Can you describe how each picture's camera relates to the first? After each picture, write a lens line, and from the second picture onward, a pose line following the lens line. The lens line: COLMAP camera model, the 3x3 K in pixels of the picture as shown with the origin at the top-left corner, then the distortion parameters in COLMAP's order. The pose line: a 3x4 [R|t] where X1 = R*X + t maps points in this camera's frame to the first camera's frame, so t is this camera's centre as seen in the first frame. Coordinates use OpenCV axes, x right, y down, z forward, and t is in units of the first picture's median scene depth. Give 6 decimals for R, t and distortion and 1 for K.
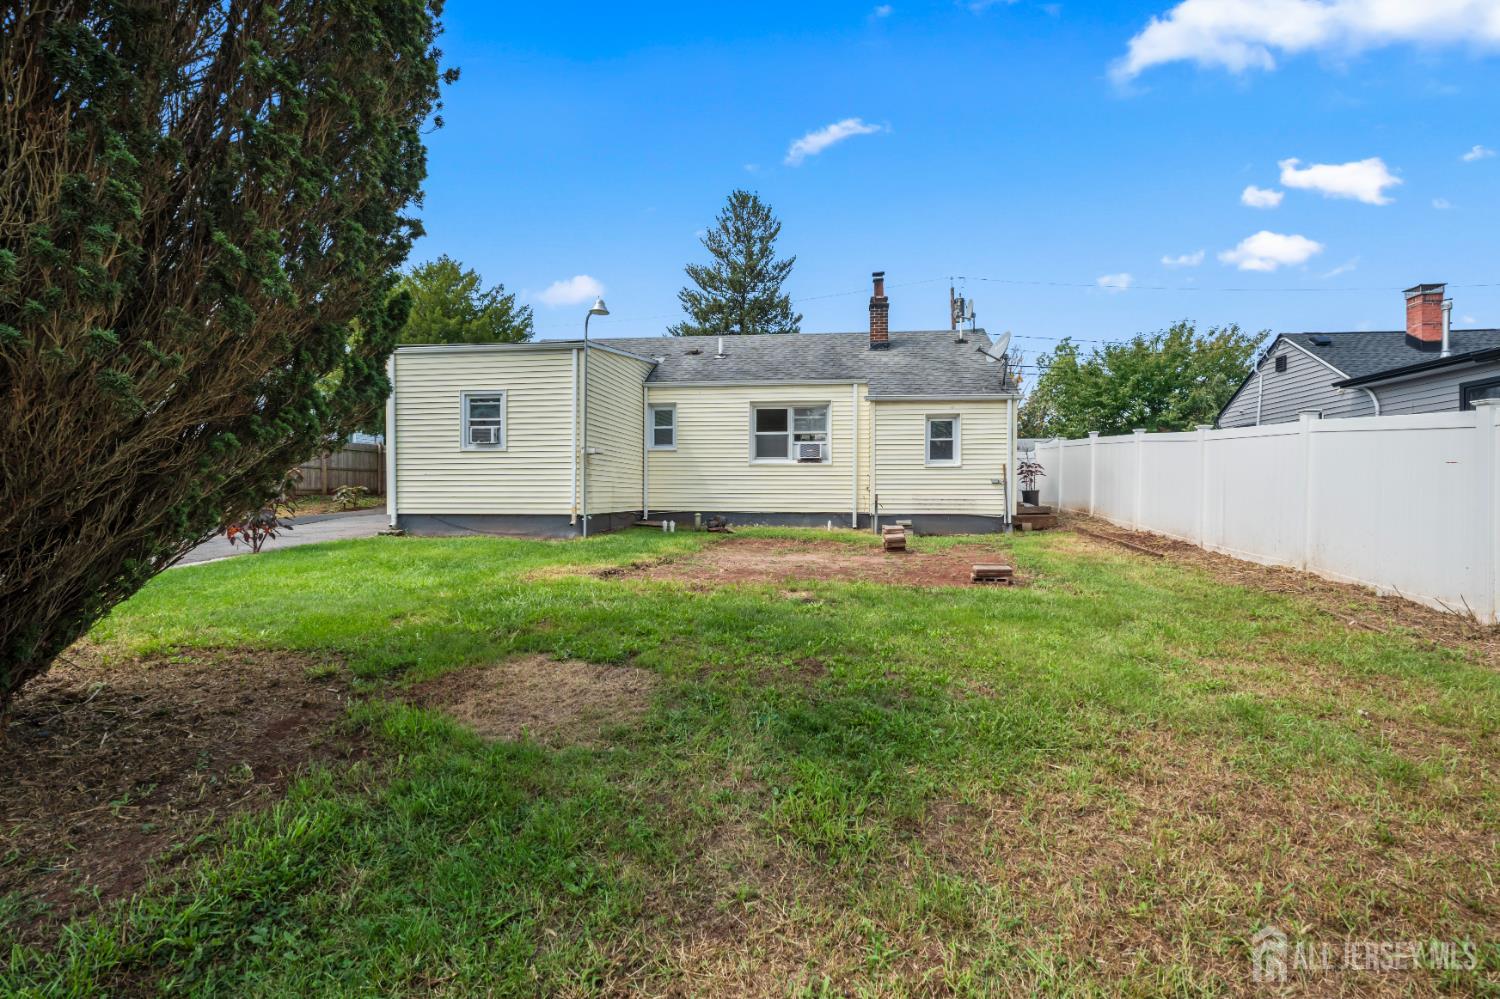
lens RADIAL K [[690.6, 0, 750.7], [0, 690.6, 497.3], [0, 0, 1]] dist [0.003363, 0.000505]
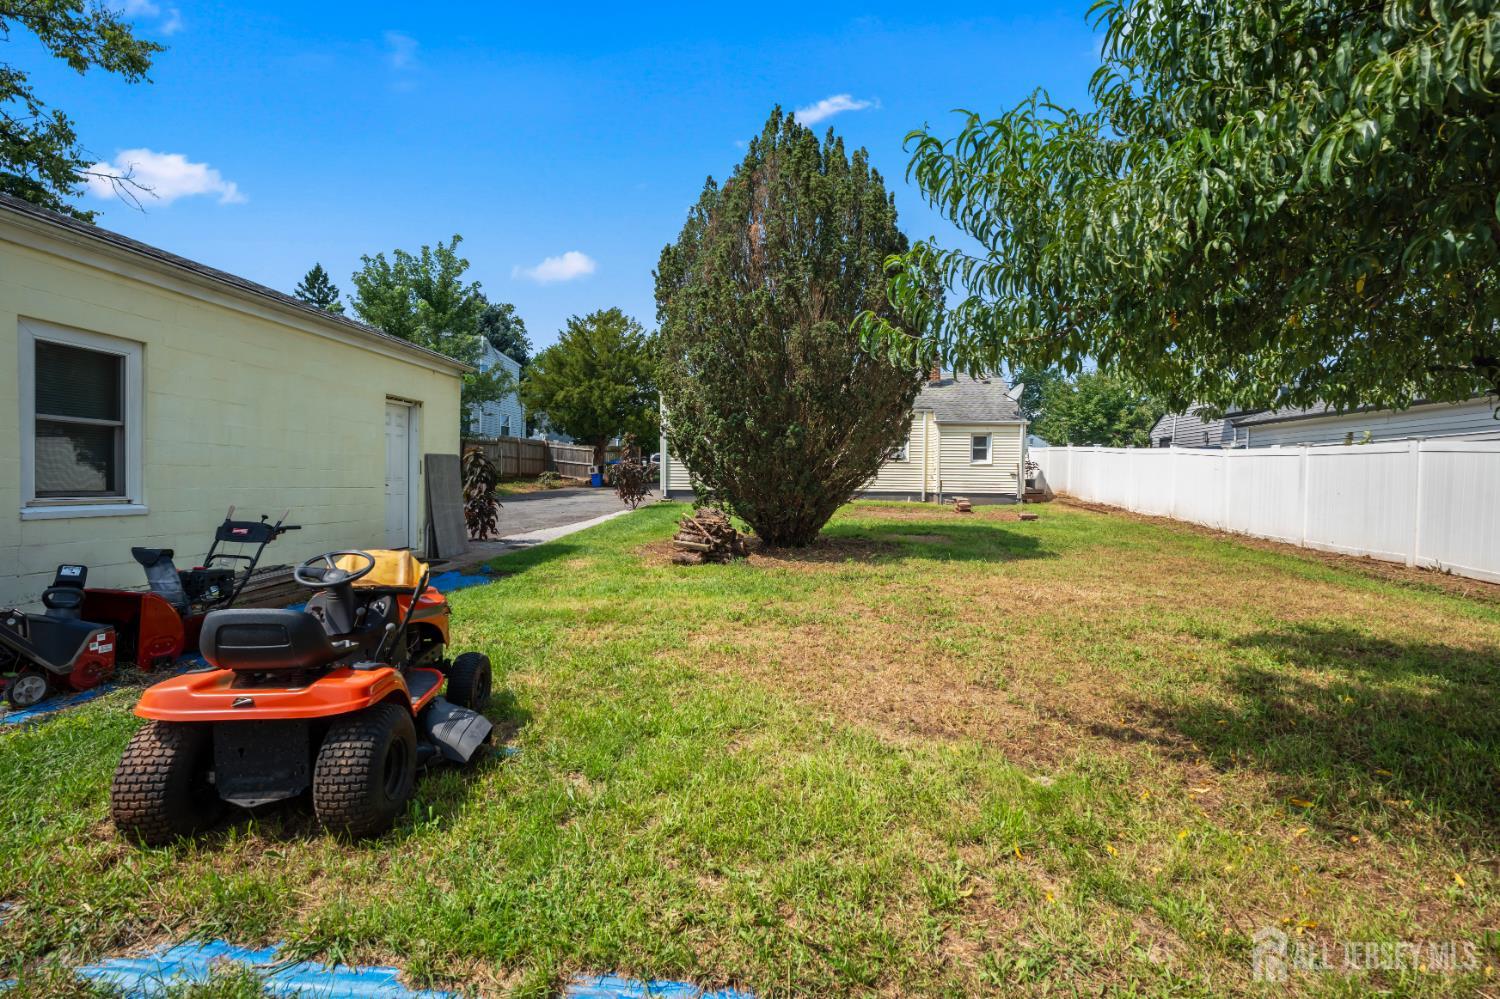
lens RADIAL K [[690.6, 0, 749.4], [0, 690.6, 495.9], [0, 0, 1]] dist [0.003363, 0.000505]
pose [[0.999149, 0.006890, 0.040662, -0.336913], [-0.007619, 0.999812, 0.017817, 0.006525], [-0.040532, -0.018111, 0.999014, -0.620662]]
